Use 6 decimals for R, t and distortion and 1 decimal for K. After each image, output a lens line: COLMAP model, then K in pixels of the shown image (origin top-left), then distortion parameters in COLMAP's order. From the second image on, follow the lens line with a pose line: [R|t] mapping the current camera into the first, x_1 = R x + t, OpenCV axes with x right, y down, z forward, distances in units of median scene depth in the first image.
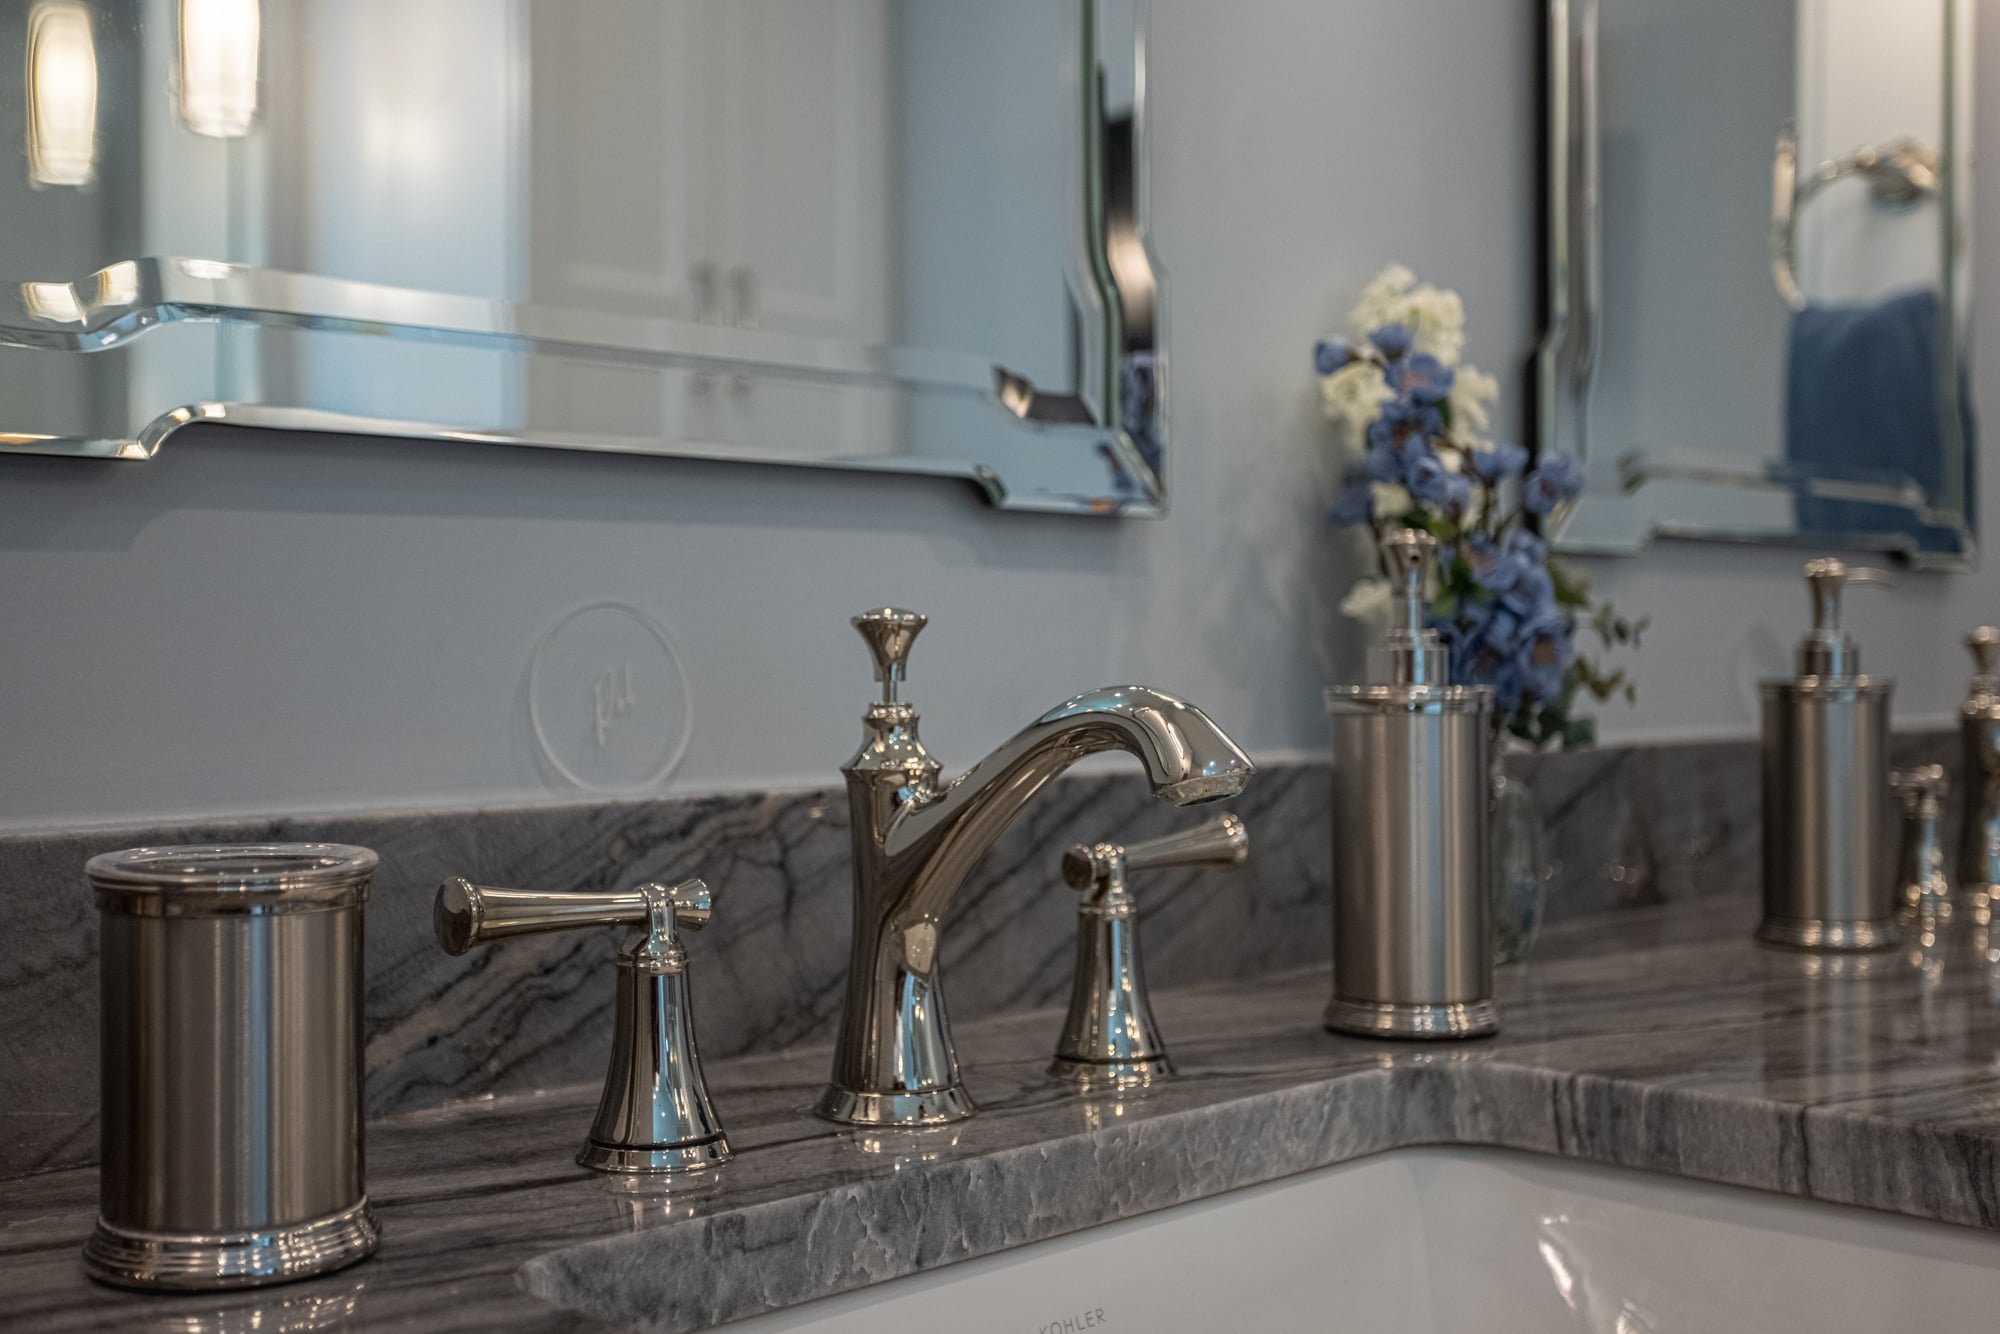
lens RADIAL K [[2287.5, 0, 985.8], [0, 2287.5, 672.9], [0, 0, 1]] dist [0.048890, 0.000000]
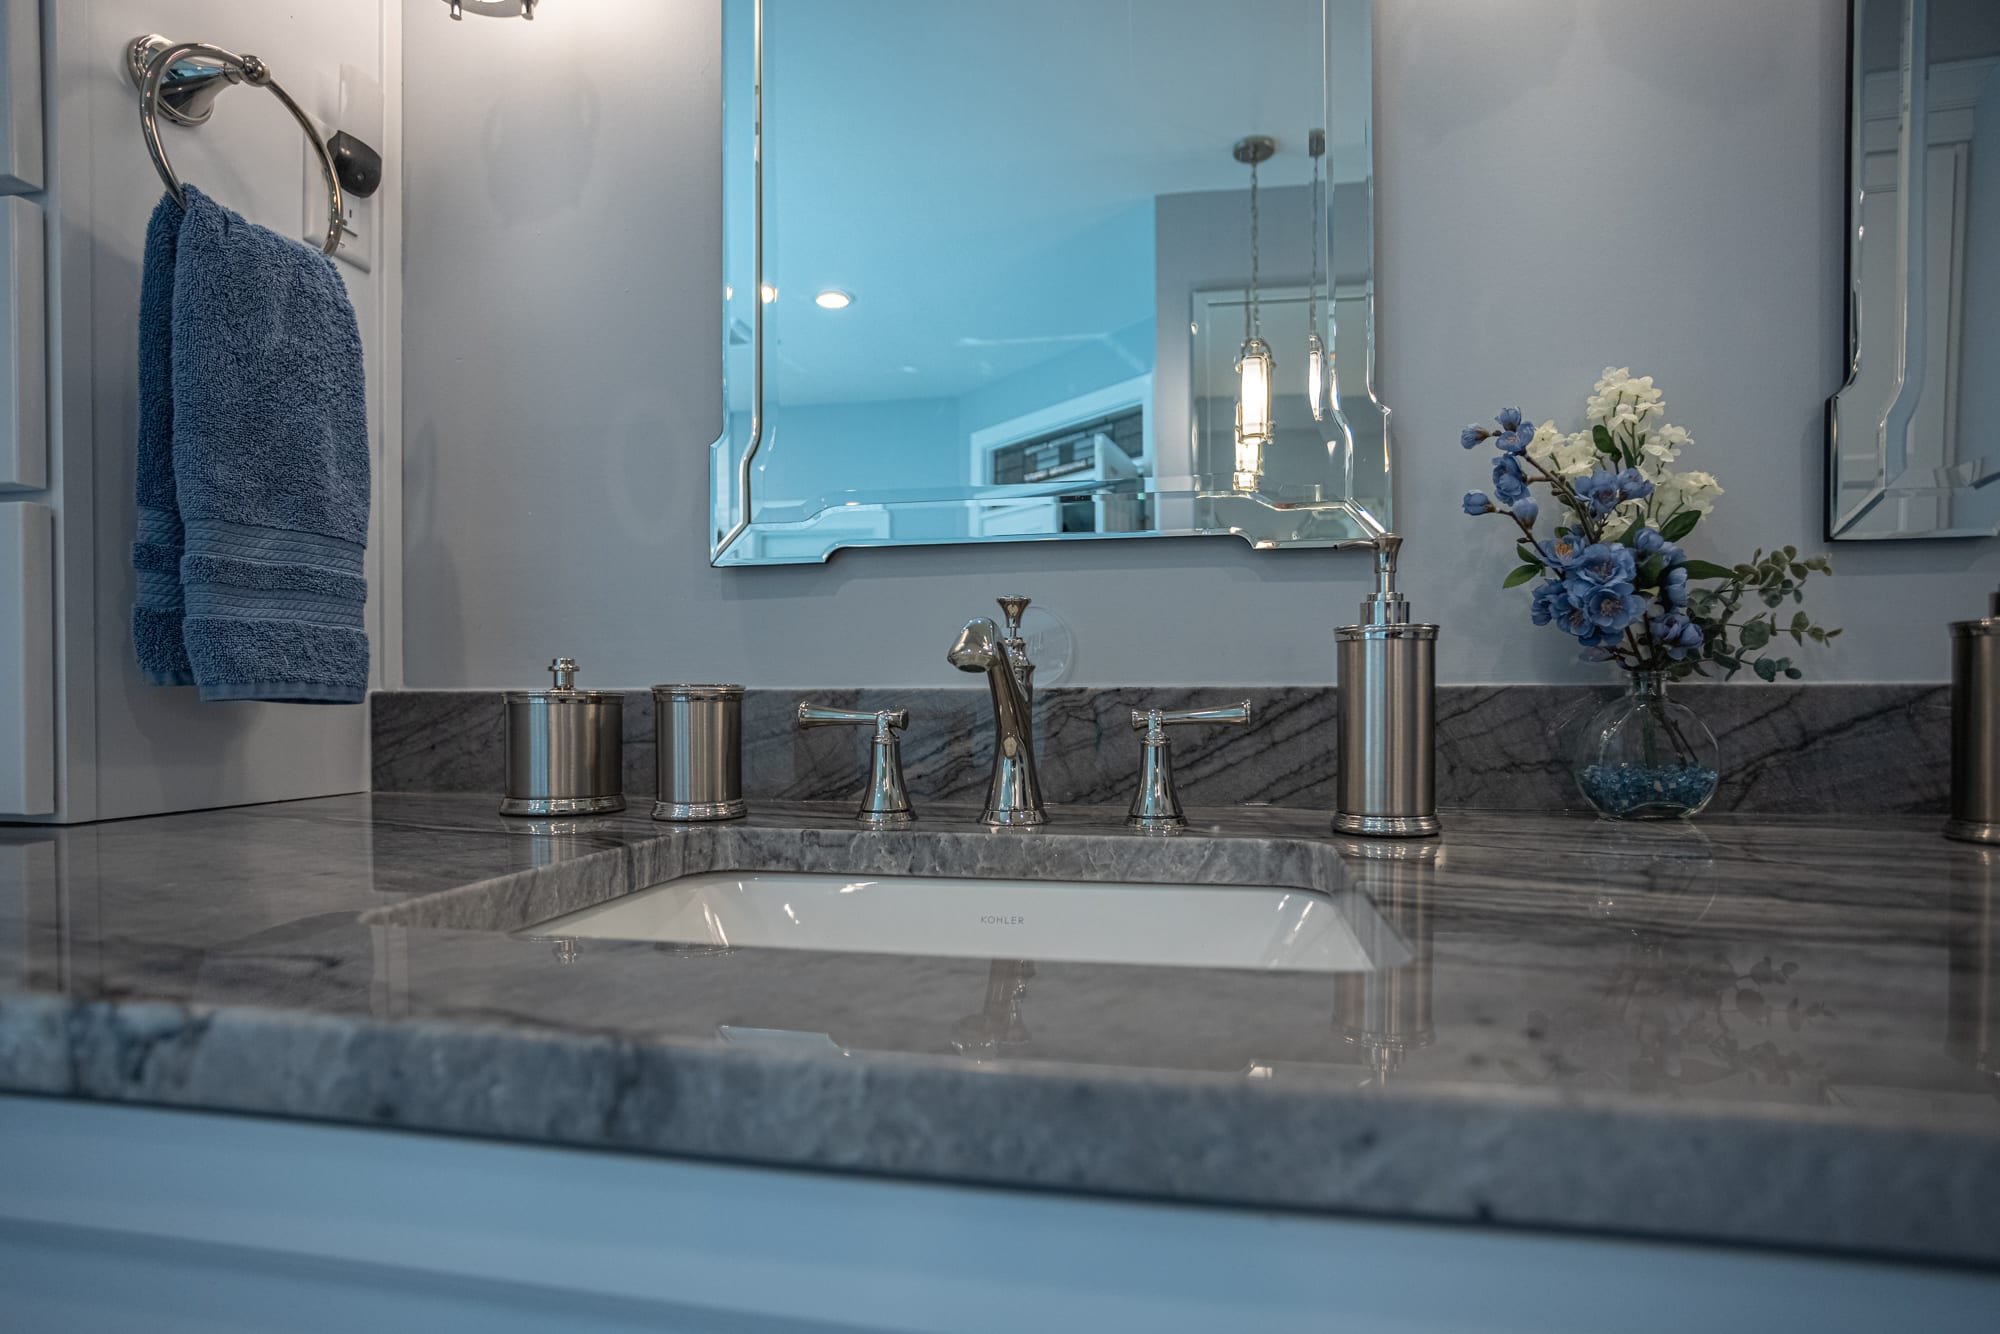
lens RADIAL K [[999.8, 0, 1037.1], [0, 999.8, 708.9], [0, 0, 1]] dist [-0.020974, 0.005532]
pose [[0.578896, 0.011061, -0.815326, 0.698049], [-0.003520, 0.999933, 0.011066, 0.064587], [0.815394, -0.003536, 0.578896, 0.414360]]
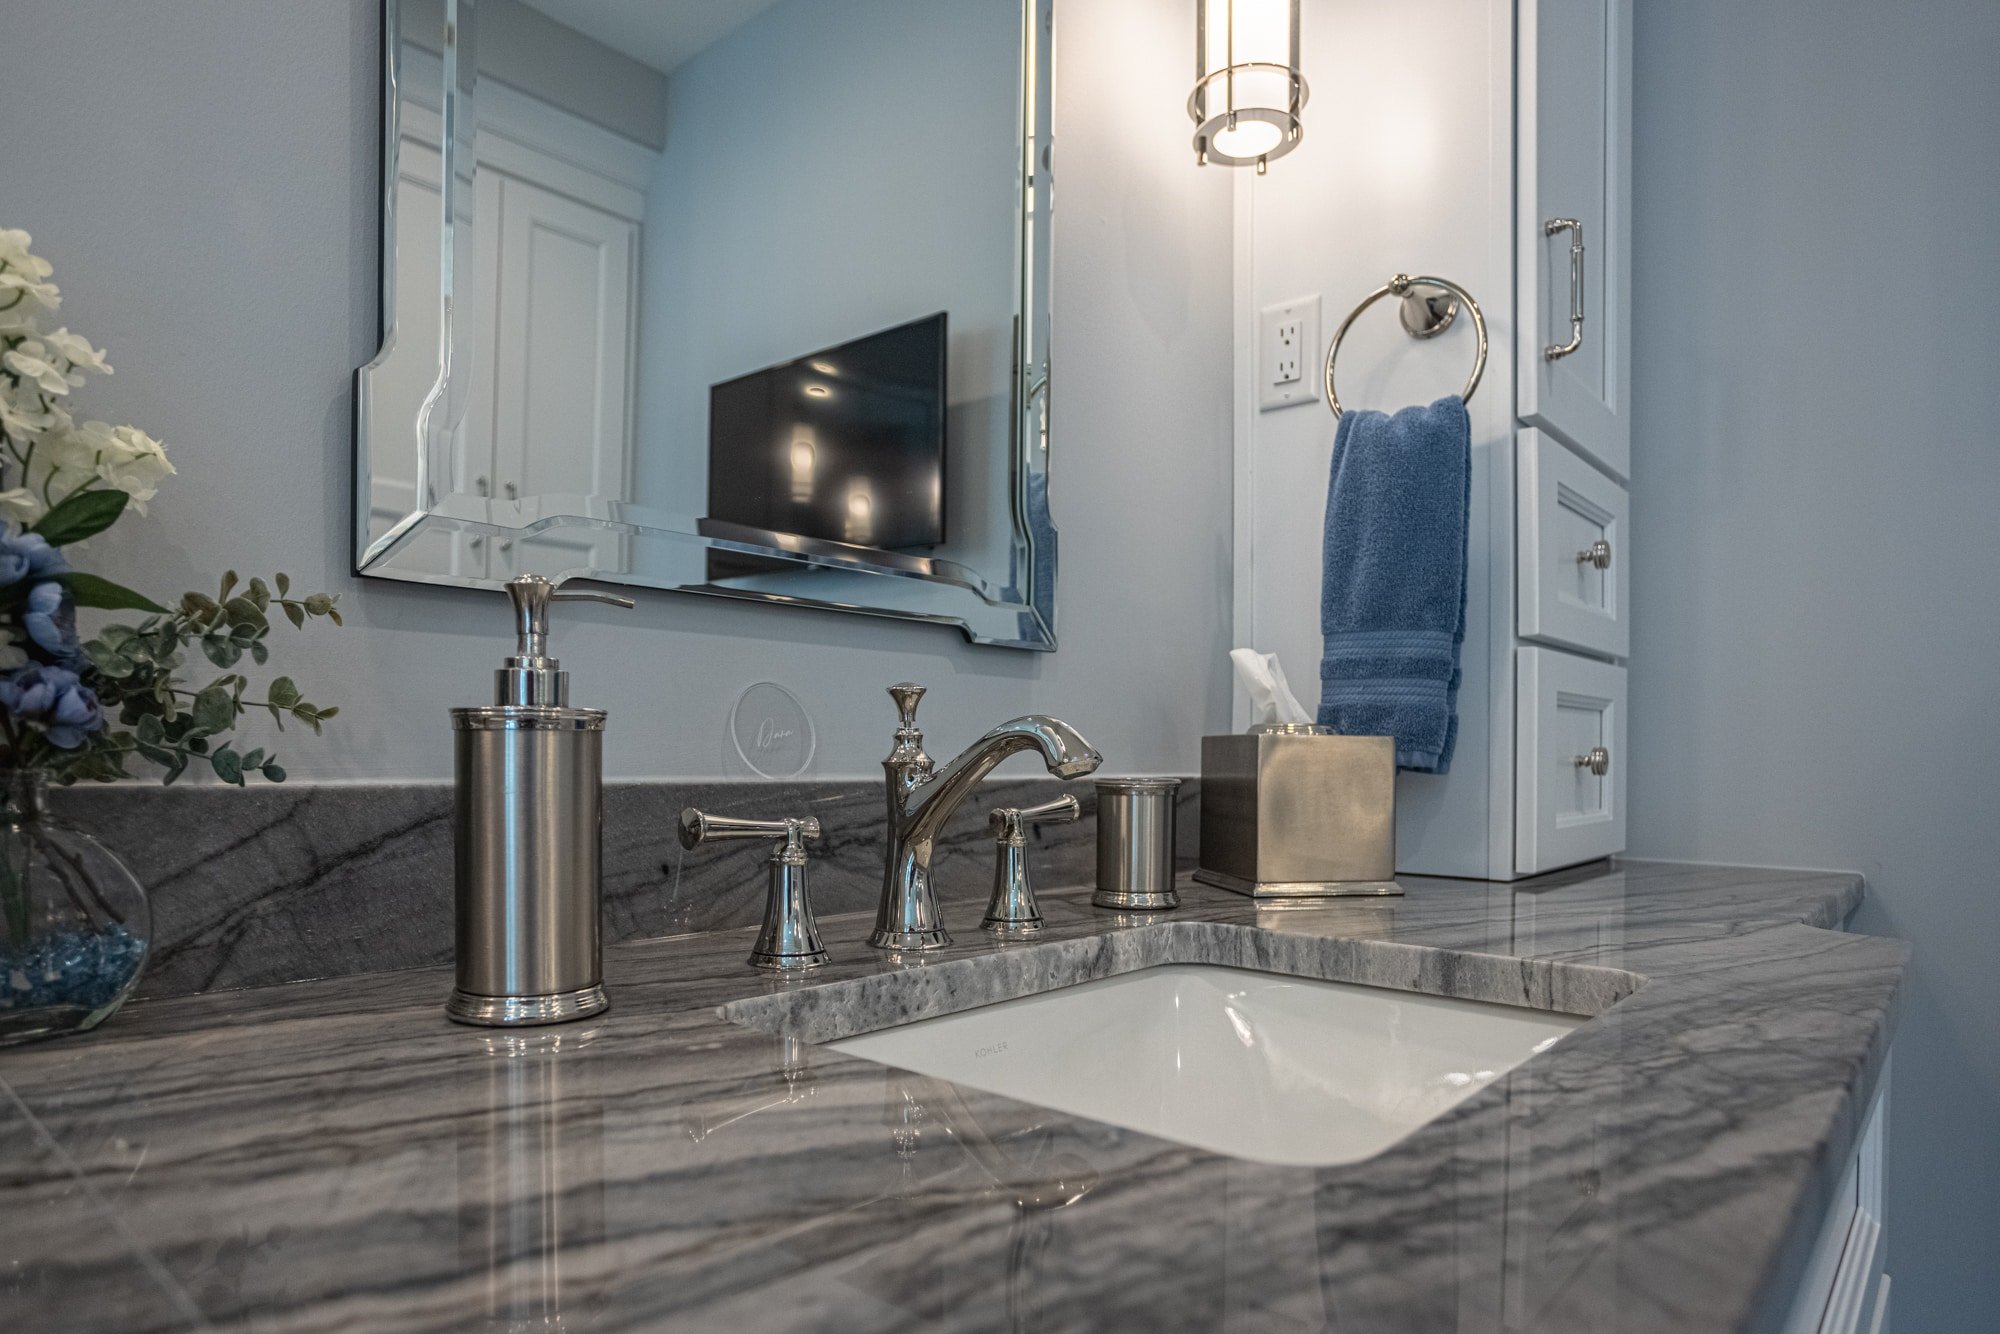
lens RADIAL K [[1158.7, 0, 994.2], [0, 1158.7, 786.6], [0, 0, 1]] dist [-0.037145, 0.001784]
pose [[0.997823, 0.015942, 0.063996, 0.733610], [-0.017360, 0.999615, 0.021653, 0.027790], [-0.063626, -0.022717, 0.997715, 0.790900]]
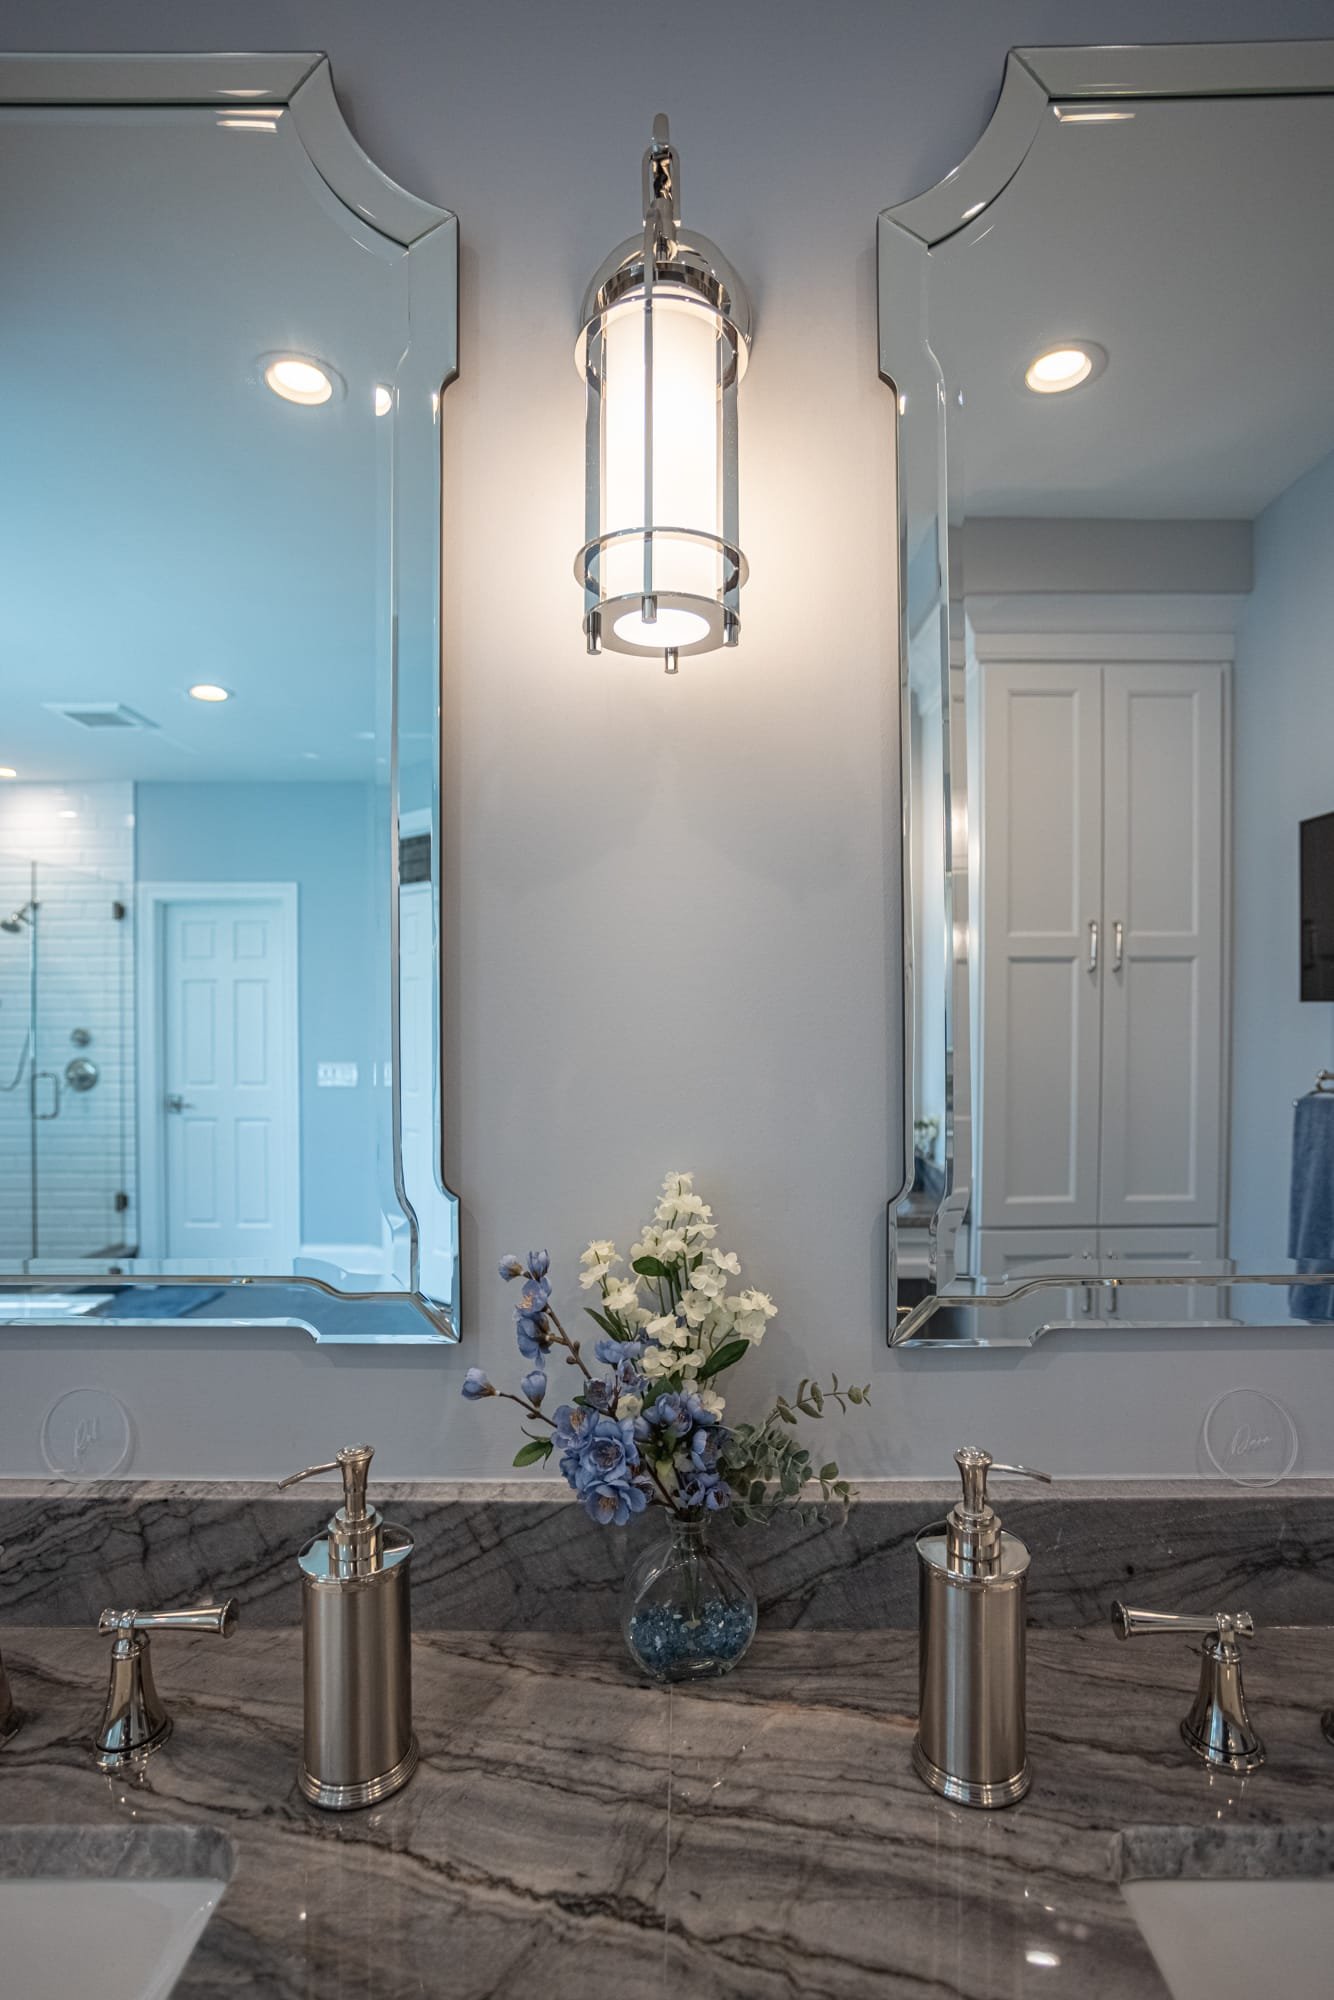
lens RADIAL K [[996.2, 0, 674.2], [0, 996.2, 1021.4], [0, 0, 1]] dist [-0.034917, 0.015816]
pose [[0.701831, 0.004166, -0.712331, 0.882099], [-0.003948, 0.999990, 0.001958, -0.382714], [0.712332, 0.001439, 0.701841, 0.766244]]
